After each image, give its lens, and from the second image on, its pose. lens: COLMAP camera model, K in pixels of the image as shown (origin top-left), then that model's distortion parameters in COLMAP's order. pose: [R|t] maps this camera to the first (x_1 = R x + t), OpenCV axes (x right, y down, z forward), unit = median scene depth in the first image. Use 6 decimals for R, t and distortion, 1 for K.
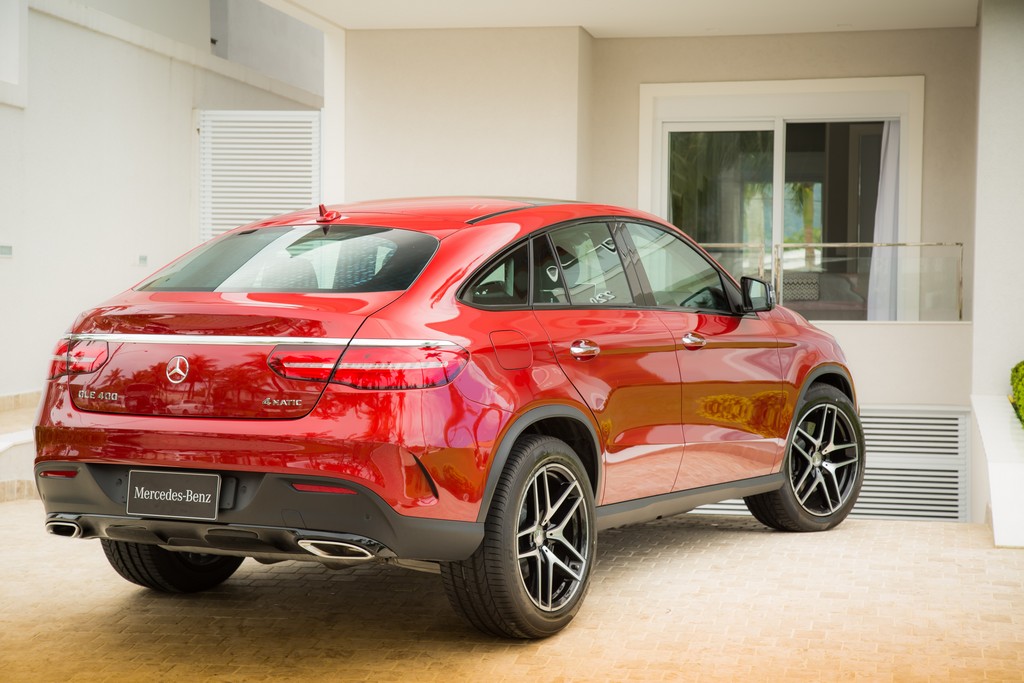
lens RADIAL K [[2027.9, 0, 505.3], [0, 2027.9, 349.3], [0, 0, 1]] dist [0.242407, 0.000000]
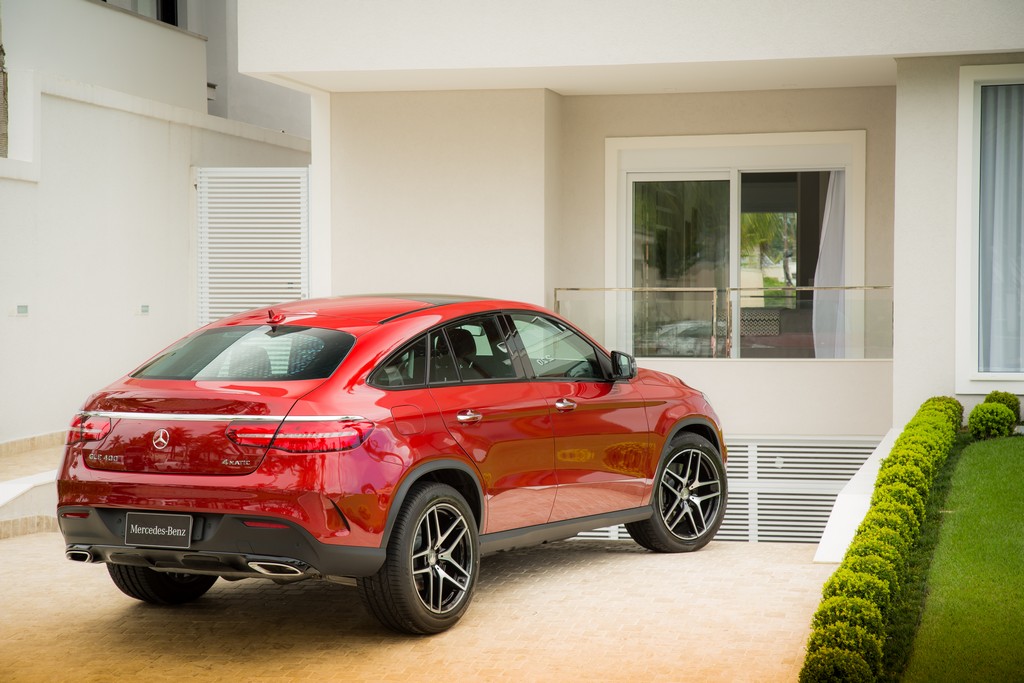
lens RADIAL K [[2317.6, 0, 514.3], [0, 2317.6, 340.3], [0, 0, 1]] dist [0.313487, 0.000000]
pose [[0.999668, -0.010502, -0.023518, 0.106947], [0.010417, 0.999939, -0.003758, -0.044789], [0.023556, 0.003512, 0.999716, -0.528177]]
